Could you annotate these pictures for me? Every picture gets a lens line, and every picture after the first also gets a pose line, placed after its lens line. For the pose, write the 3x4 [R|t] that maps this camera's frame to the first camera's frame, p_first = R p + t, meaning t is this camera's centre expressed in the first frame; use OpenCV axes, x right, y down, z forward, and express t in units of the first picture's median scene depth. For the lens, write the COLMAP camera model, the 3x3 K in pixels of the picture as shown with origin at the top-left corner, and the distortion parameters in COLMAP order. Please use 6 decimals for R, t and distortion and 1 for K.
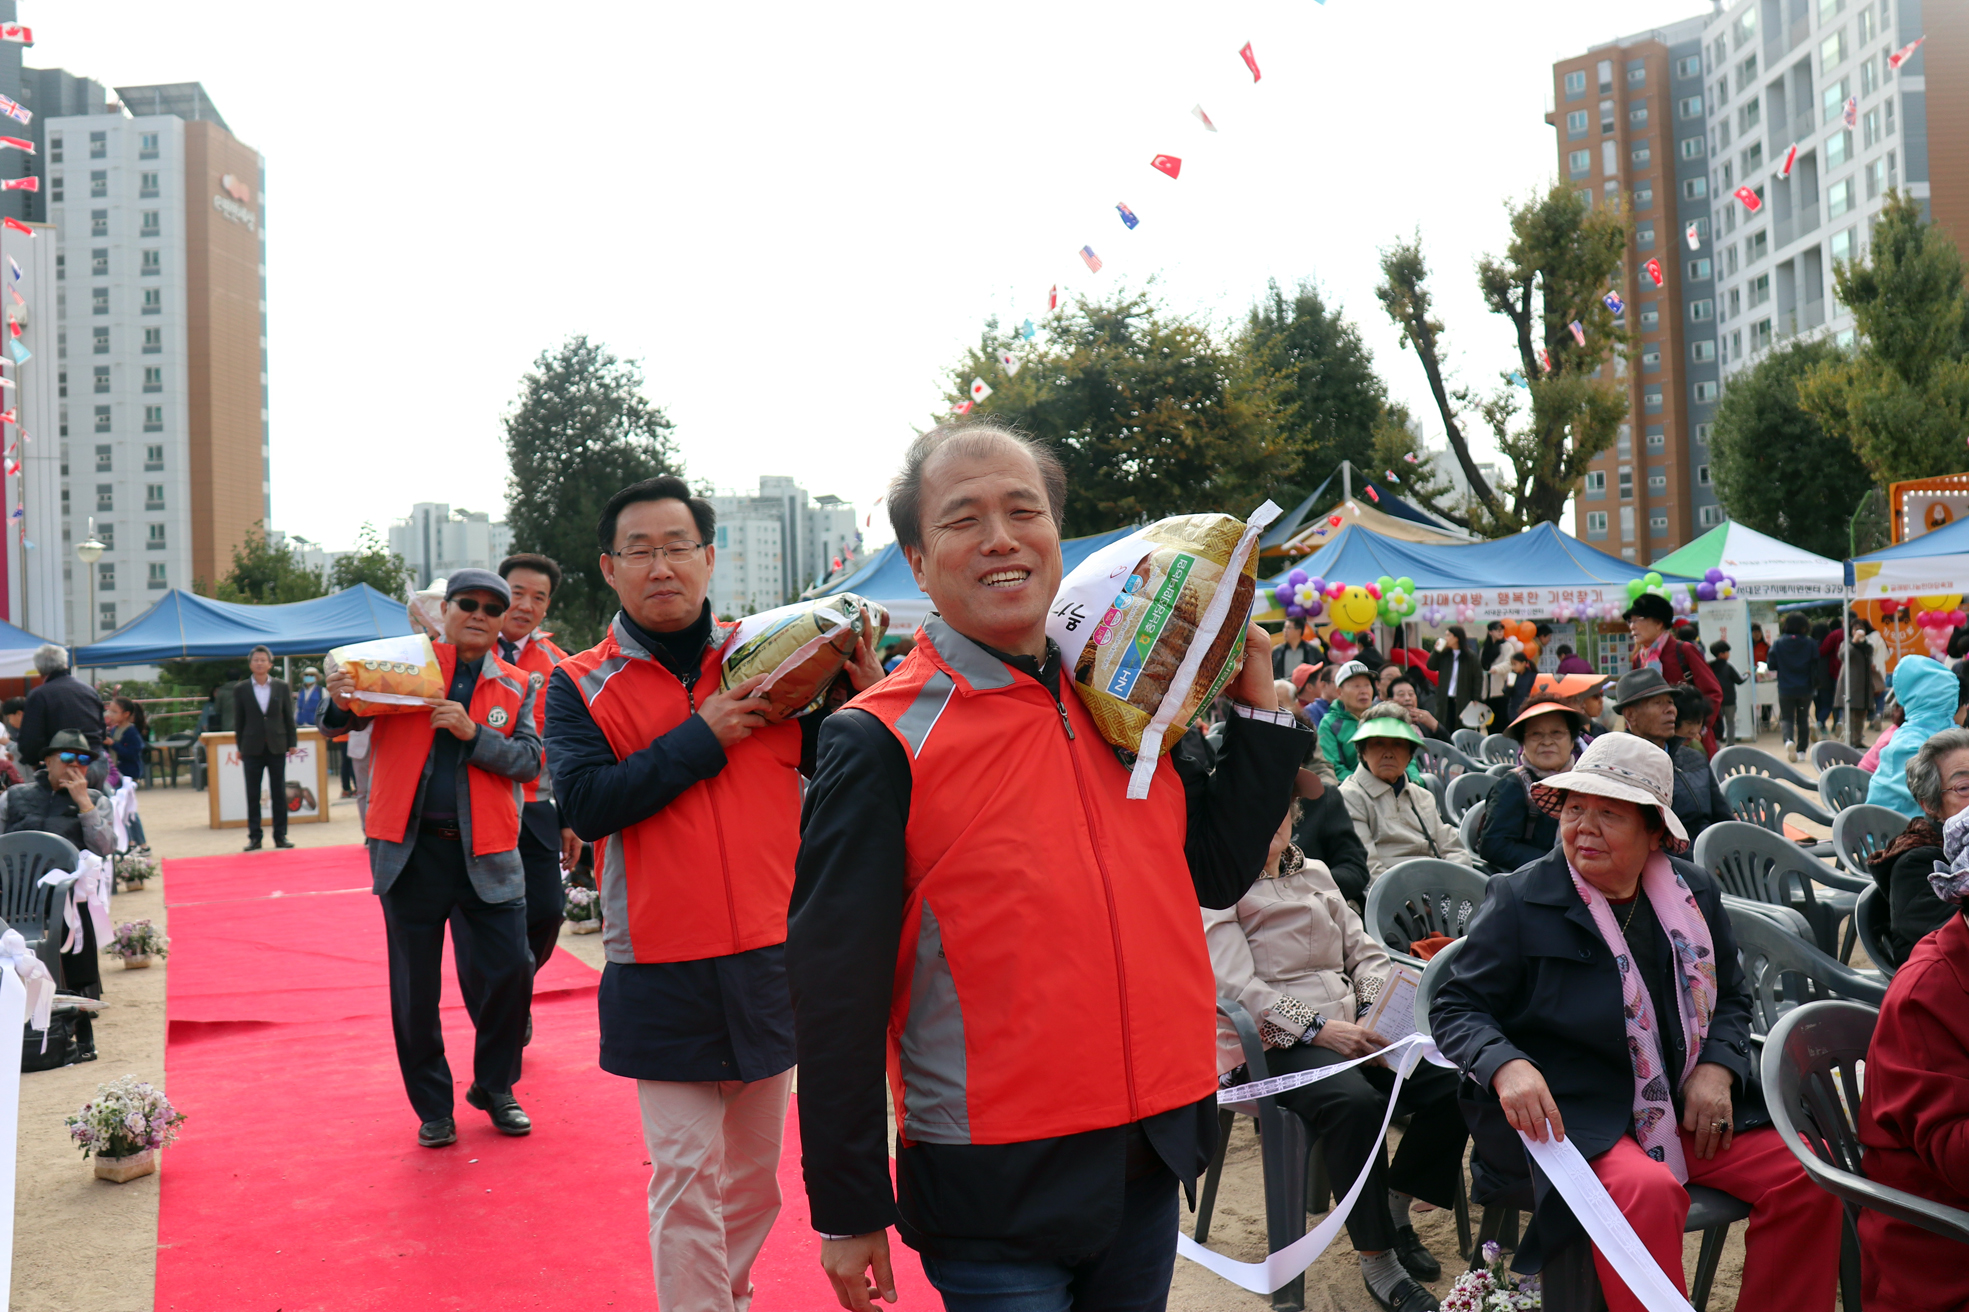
lens RADIAL K [[1659.1, 0, 985.9], [0, 1659.1, 657.4], [0, 0, 1]] dist [-0.151943, 0.126087]
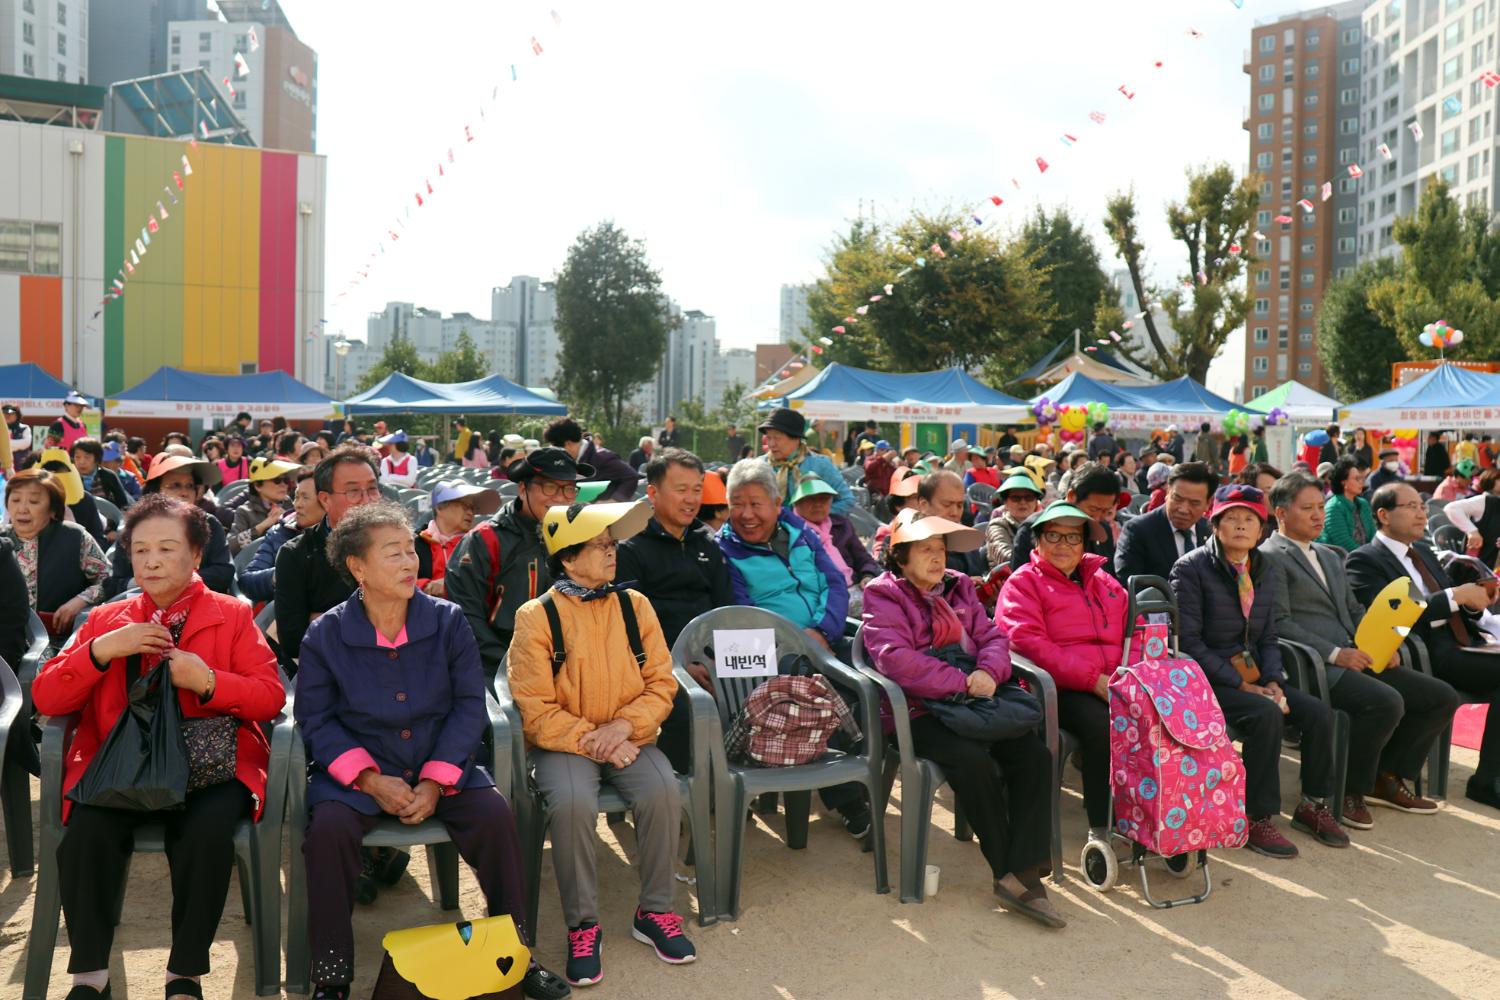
lens RADIAL K [[1263.9, 0, 751.1], [0, 1263.9, 501.1], [0, 0, 1]] dist [-0.151943, 0.126087]
pose [[0.997886, 0.054150, -0.035935, -0.049124], [-0.052246, 0.997281, 0.051969, 0.005001], [0.038651, -0.049981, 0.998002, -0.248221]]
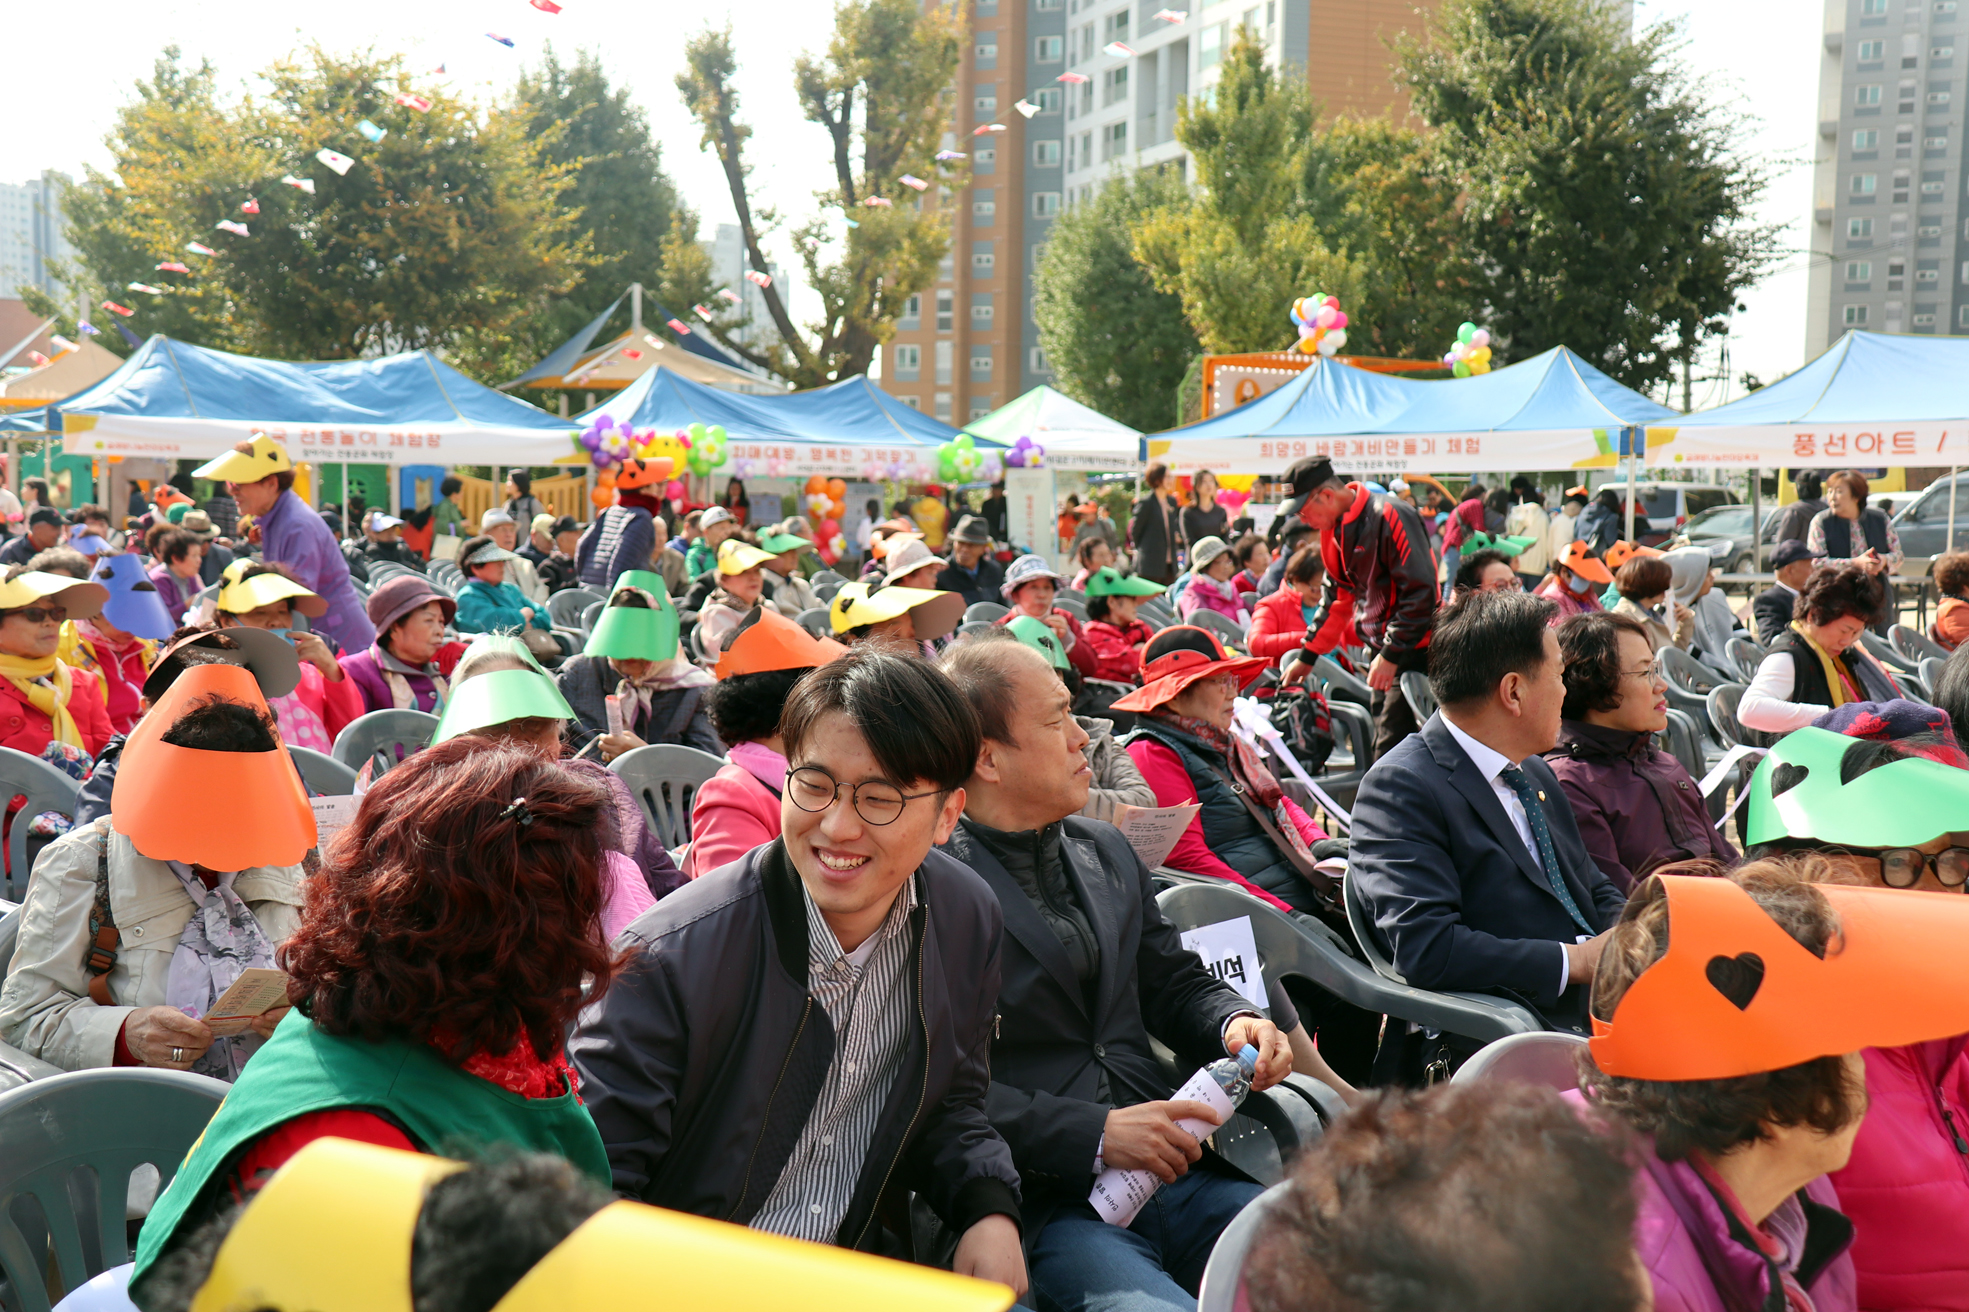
lens RADIAL K [[2291.6, 0, 978.4], [0, 2291.6, 647.6], [0, 0, 1]] dist [-0.009837, 0.301174]
pose [[0.922207, 0.023665, 0.385971, -0.068850], [-0.046263, 0.997709, 0.049364, 0.003986], [-0.383918, -0.063380, 0.921189, -0.175743]]
